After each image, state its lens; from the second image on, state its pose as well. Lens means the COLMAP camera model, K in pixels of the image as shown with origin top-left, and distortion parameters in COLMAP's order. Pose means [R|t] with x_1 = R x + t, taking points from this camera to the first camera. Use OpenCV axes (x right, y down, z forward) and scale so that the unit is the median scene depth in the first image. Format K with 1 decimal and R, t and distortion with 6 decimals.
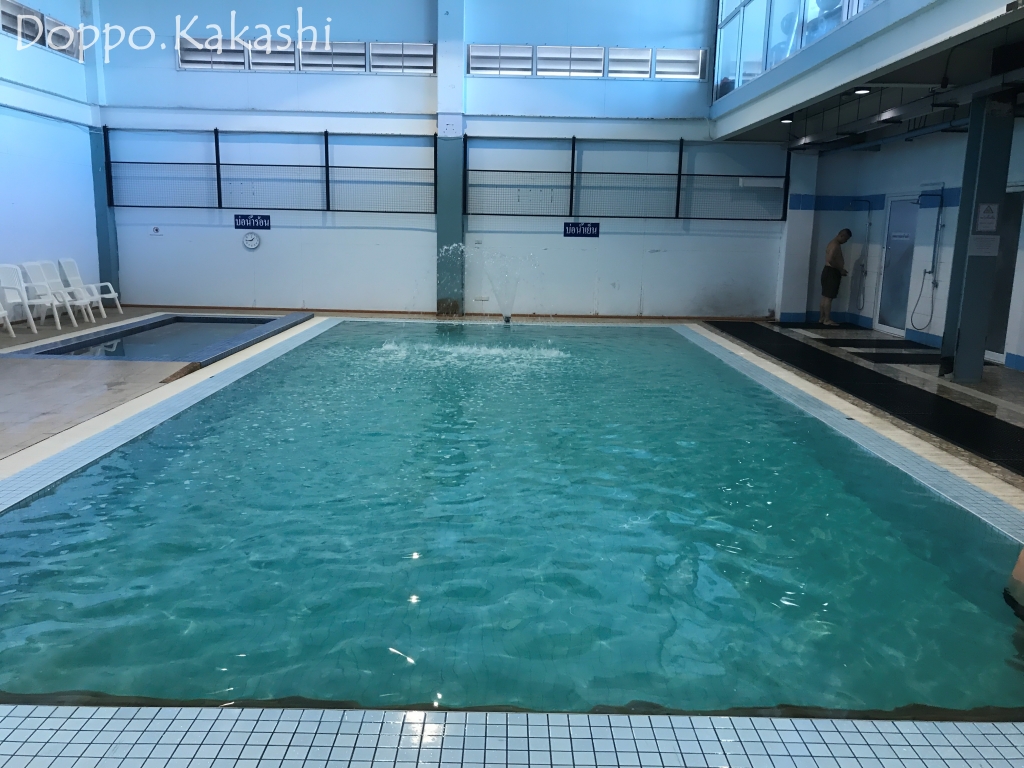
lens RADIAL K [[830.6, 0, 512.0], [0, 830.6, 384.0], [0, 0, 1]] dist [0.001570, -0.008476]
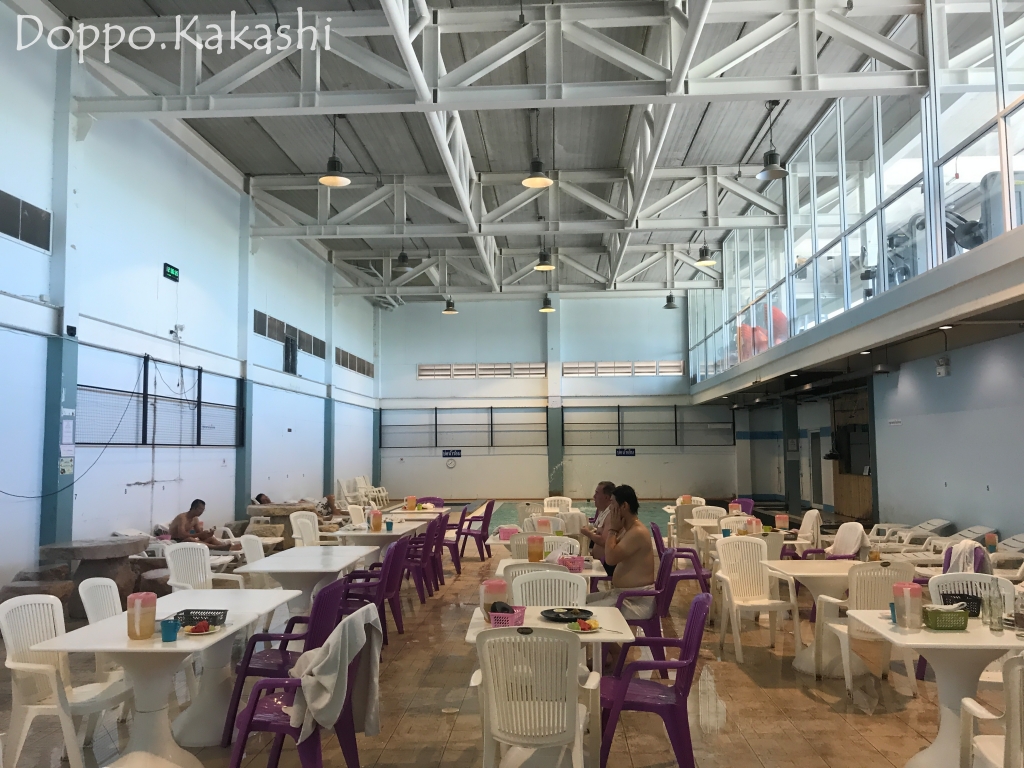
lens RADIAL K [[830.3, 0, 512.0], [0, 830.3, 384.0], [0, 0, 1]] dist [0.286290, -0.001720]
pose [[0.997848, -0.035244, -0.055299, -0.064948], [0.019291, 0.963745, -0.266126, 0.170297], [0.062673, 0.264486, 0.962351, -0.914175]]
